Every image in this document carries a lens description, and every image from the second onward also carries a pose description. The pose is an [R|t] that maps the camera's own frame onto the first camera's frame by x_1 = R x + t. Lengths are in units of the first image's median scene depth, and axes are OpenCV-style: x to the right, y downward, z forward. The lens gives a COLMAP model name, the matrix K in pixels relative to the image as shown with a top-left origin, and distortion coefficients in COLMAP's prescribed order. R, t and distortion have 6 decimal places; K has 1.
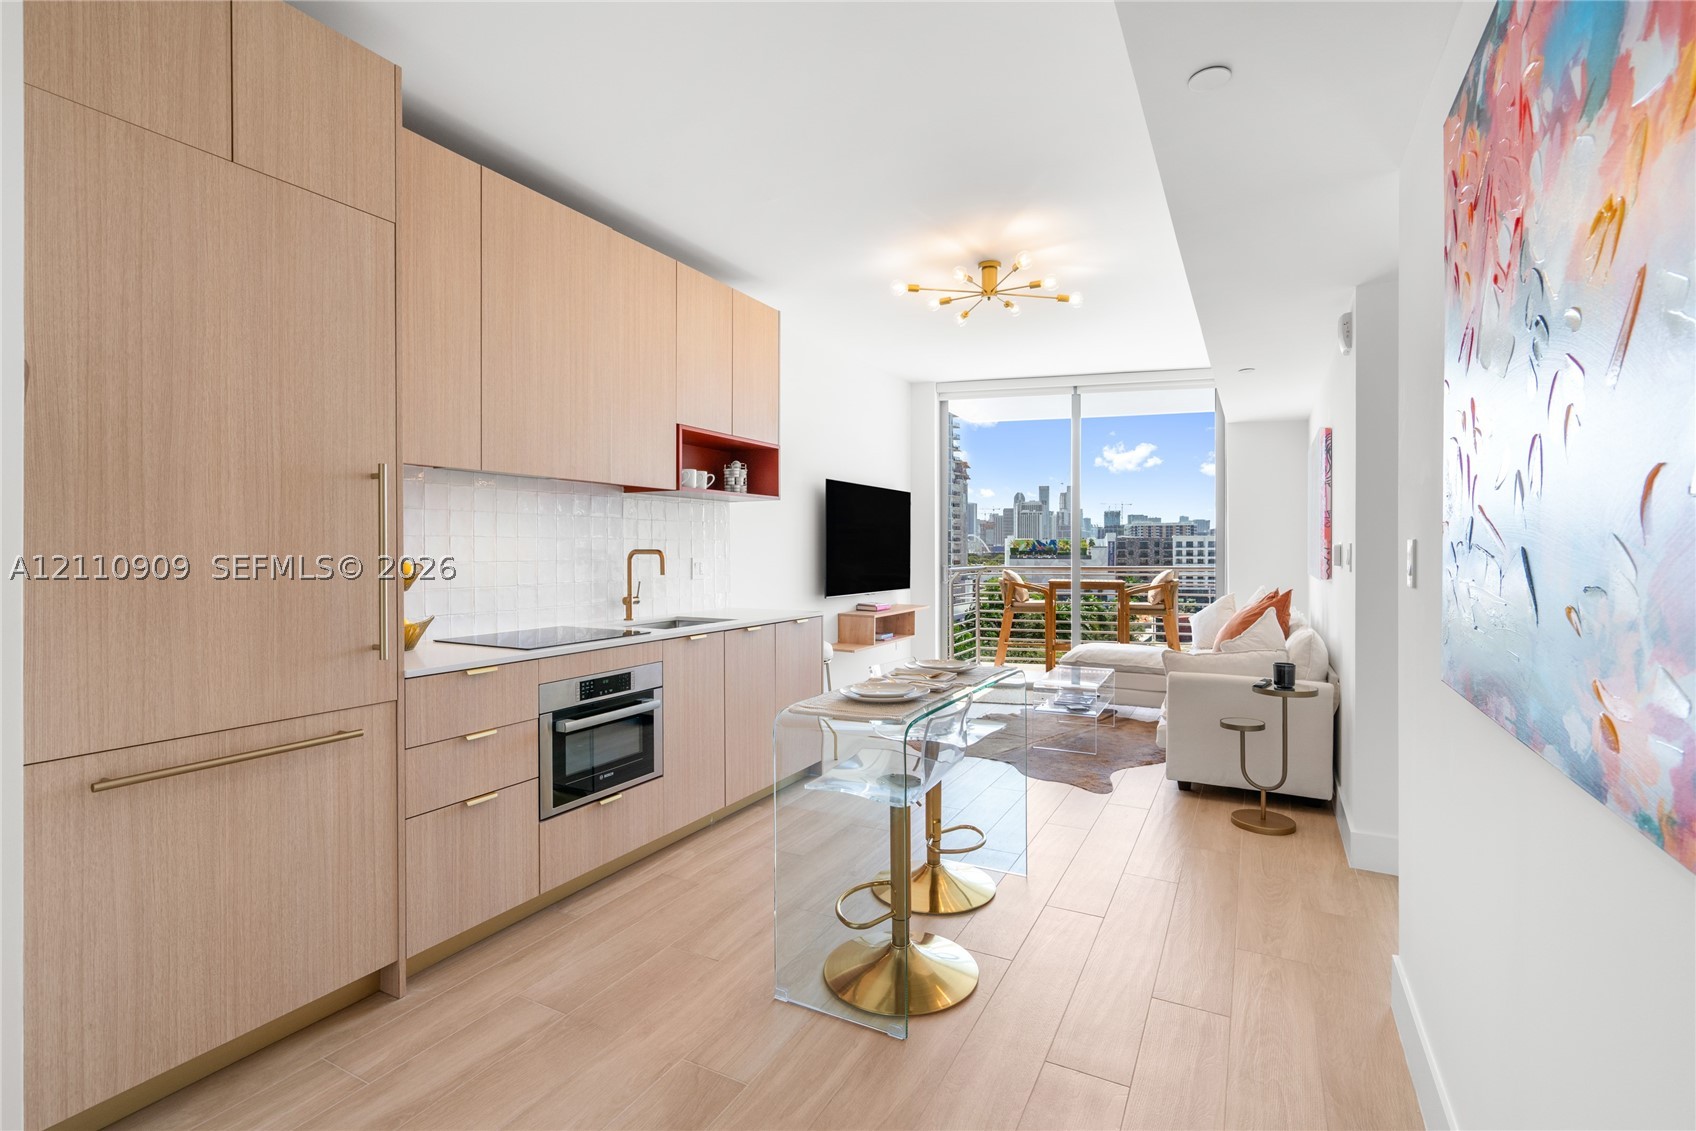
lens RADIAL K [[772.5, 0, 844.6], [0, 772.5, 556.8], [0, 0, 1]] dist [-0.012716, 0.005065]
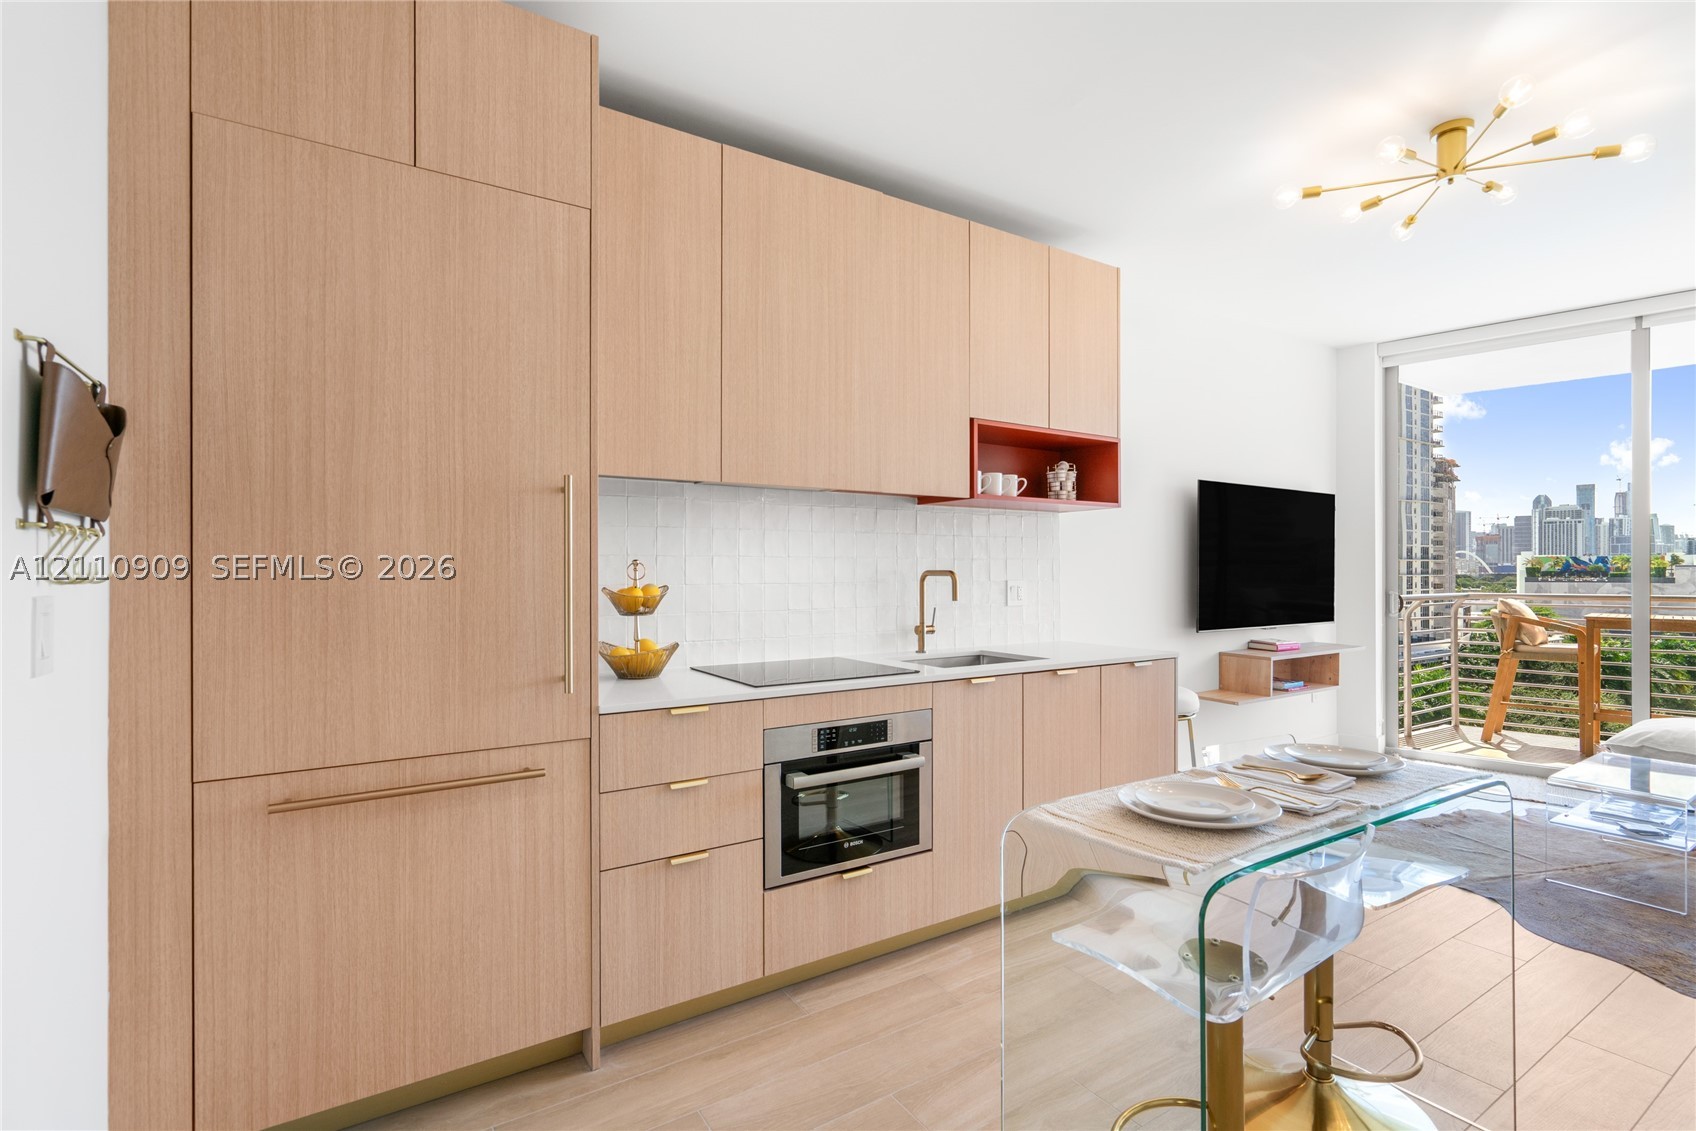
lens RADIAL K [[772.5, 0, 841.2], [0, 772.5, 573.1], [0, 0, 1]] dist [-0.012716, 0.005065]
pose [[0.868668, 0.000249, -0.495394, 0.099072], [-0.003356, 0.999980, -0.005382, -0.002052], [0.495383, 0.006338, 0.868652, 0.303583]]
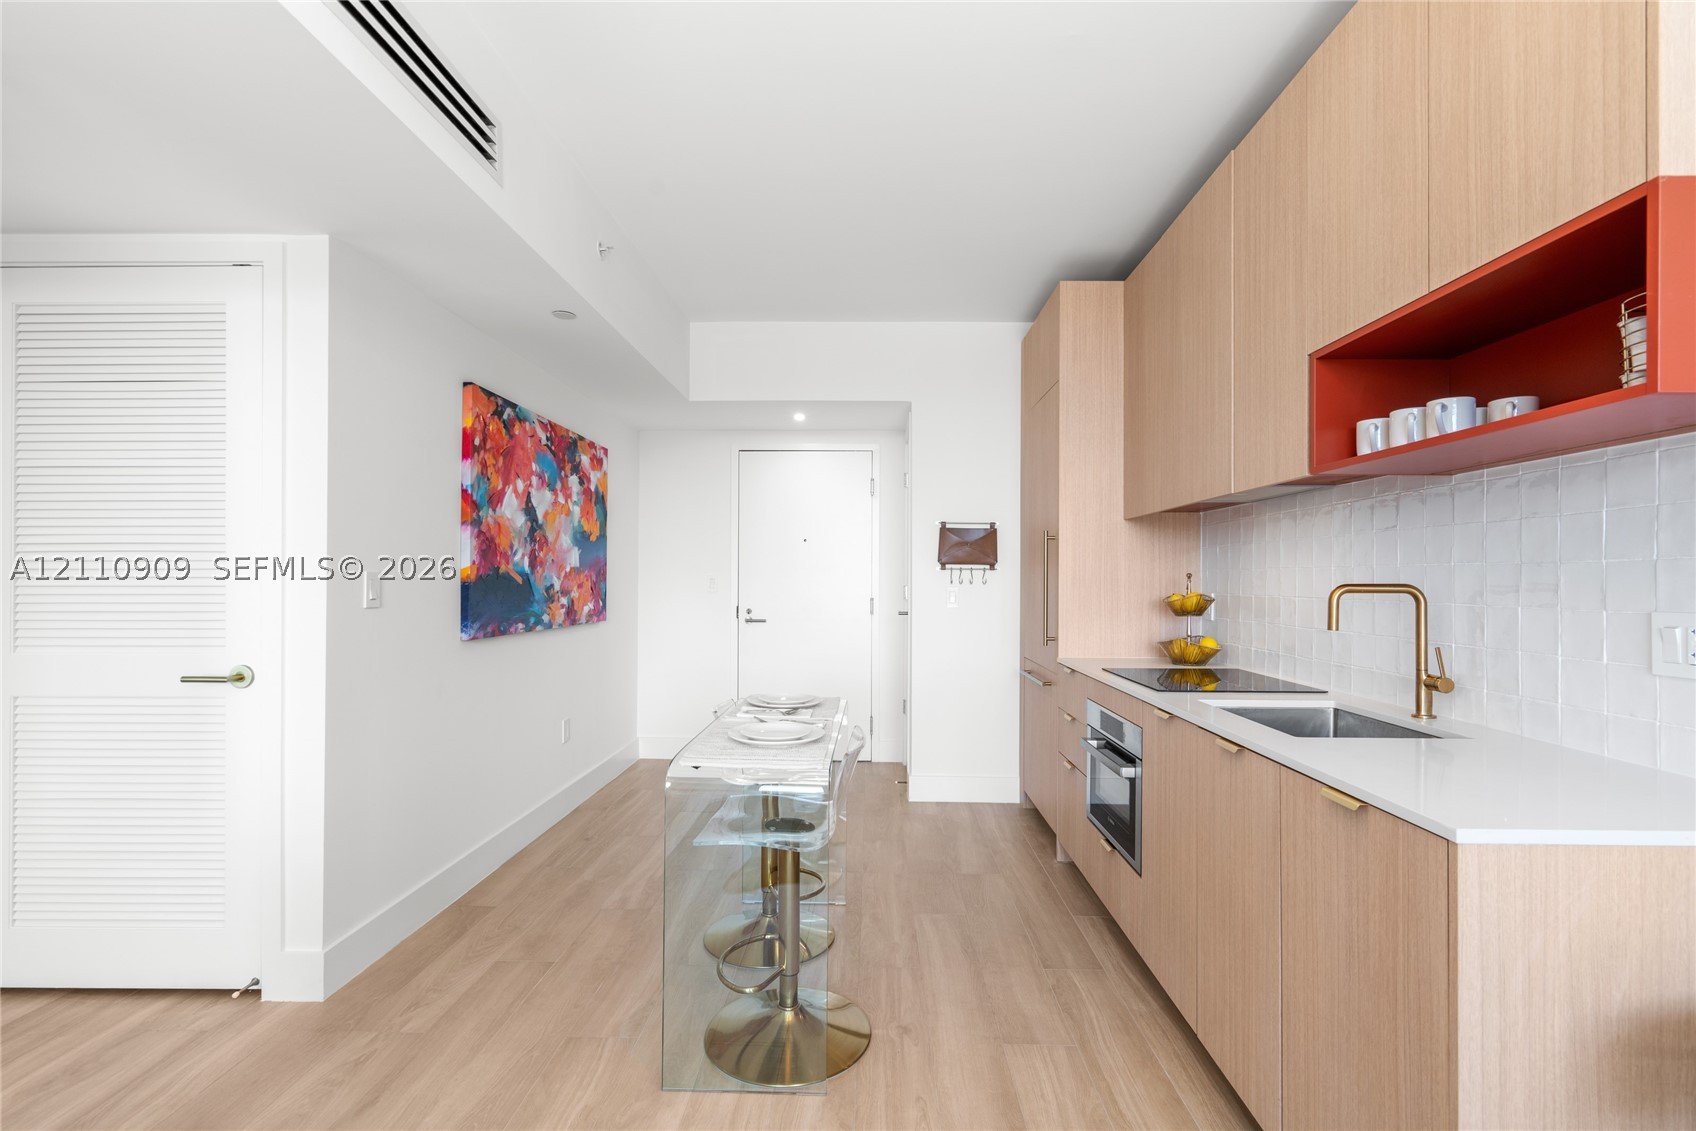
lens RADIAL K [[772.5, 0, 858.1], [0, 772.5, 577.0], [0, 0, 1]] dist [-0.012716, 0.005065]
pose [[-0.890160, -0.003289, -0.455637, 0.440194], [-0.007238, 0.999950, 0.006923, -0.022399], [0.455592, 0.009460, -0.890139, 1.869797]]
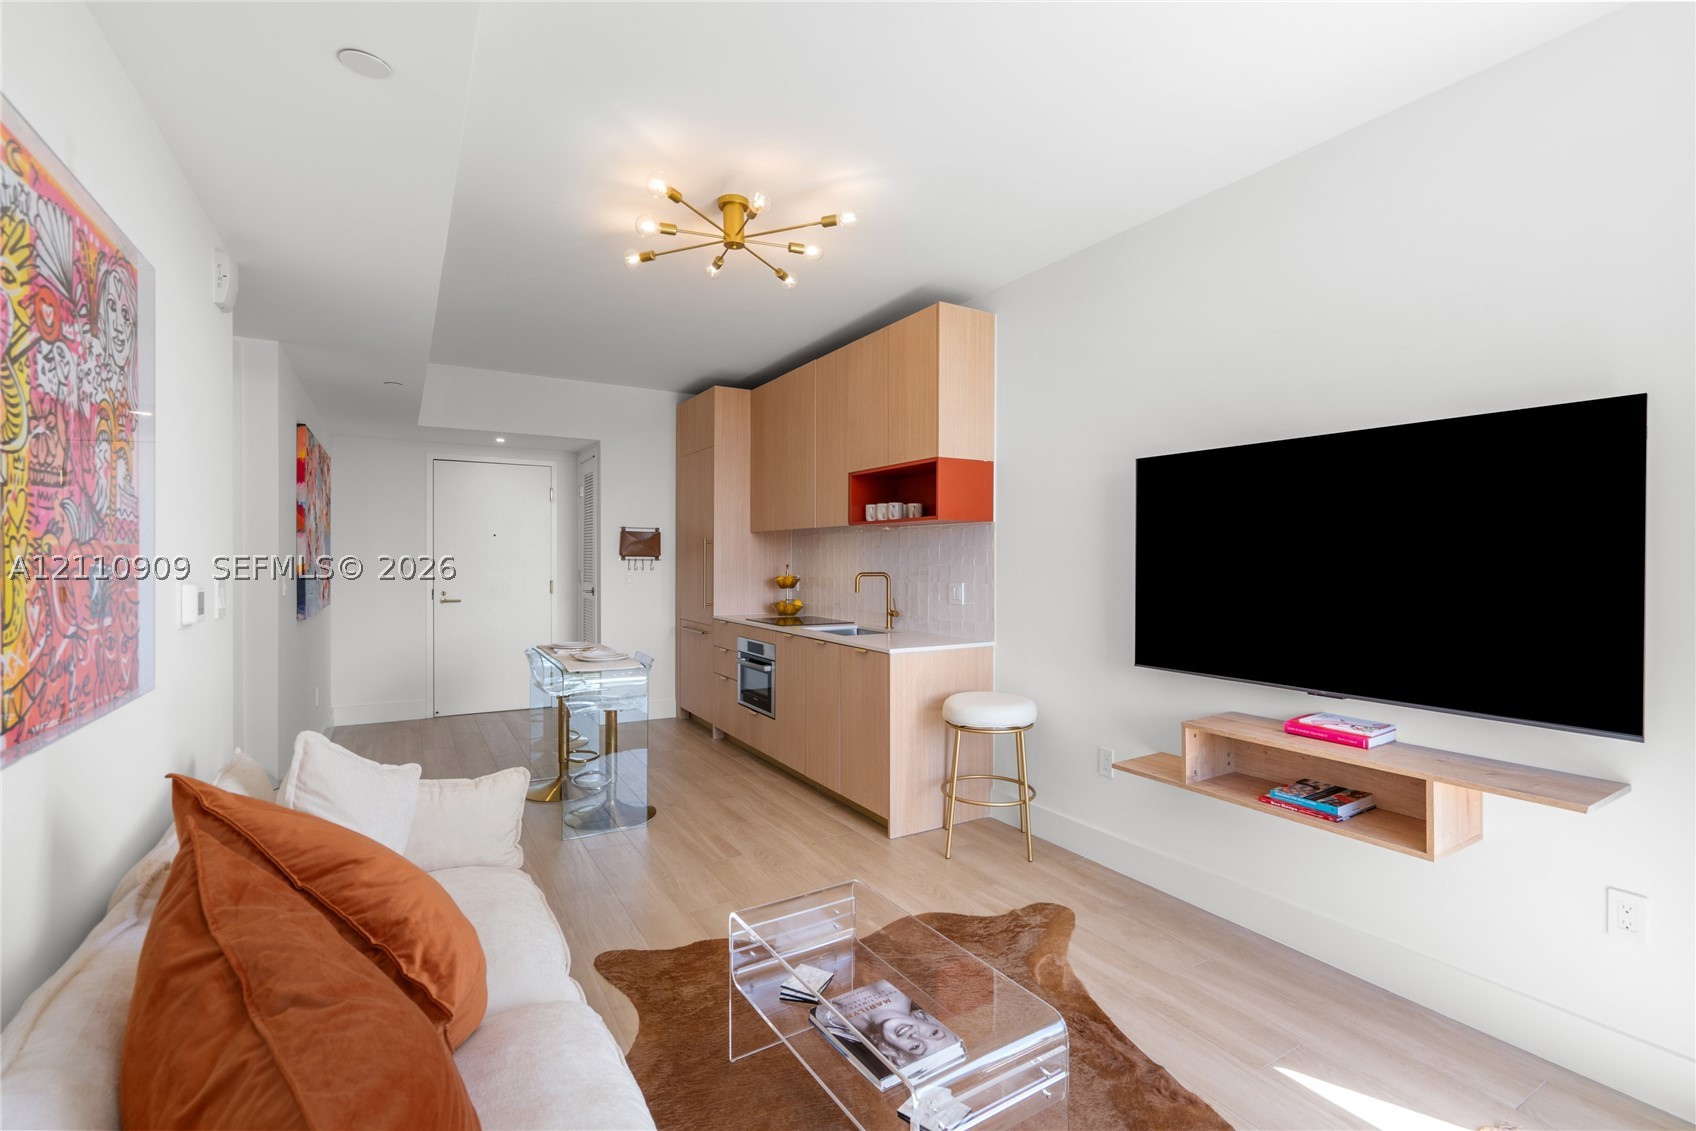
lens RADIAL K [[772.5, 0, 850.6], [0, 772.5, 565.0], [0, 0, 1]] dist [-0.012716, 0.005065]
pose [[-0.520215, 0.009719, -0.853980, 1.197668], [-0.009698, 0.999804, 0.017287, -0.061851], [0.853980, 0.017275, -0.520018, 2.315894]]
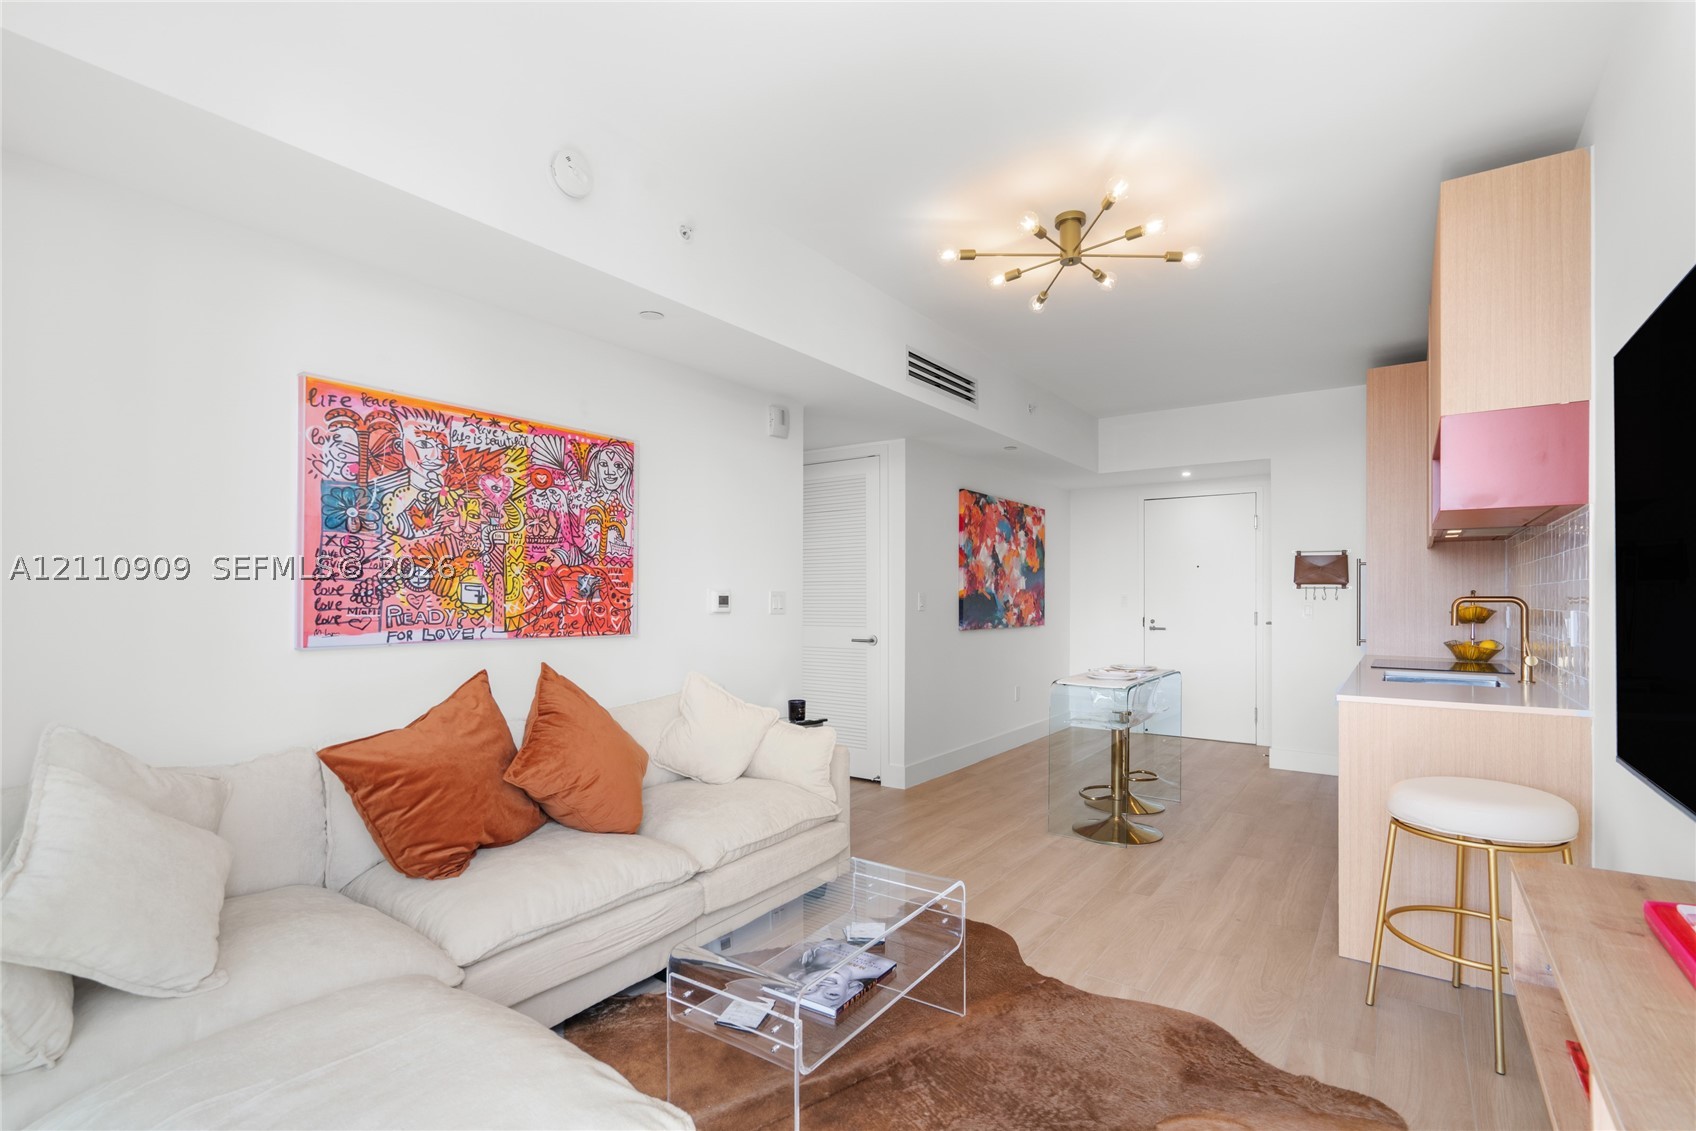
lens RADIAL K [[772.5, 0, 834.8], [0, 772.5, 592.4], [0, 0, 1]] dist [-0.012716, 0.005065]
pose [[-0.989647, 0.001566, 0.143517, 0.478903], [0.001972, 0.999994, 0.002682, -0.025912], [-0.143512, 0.002937, -0.989644, 2.760738]]
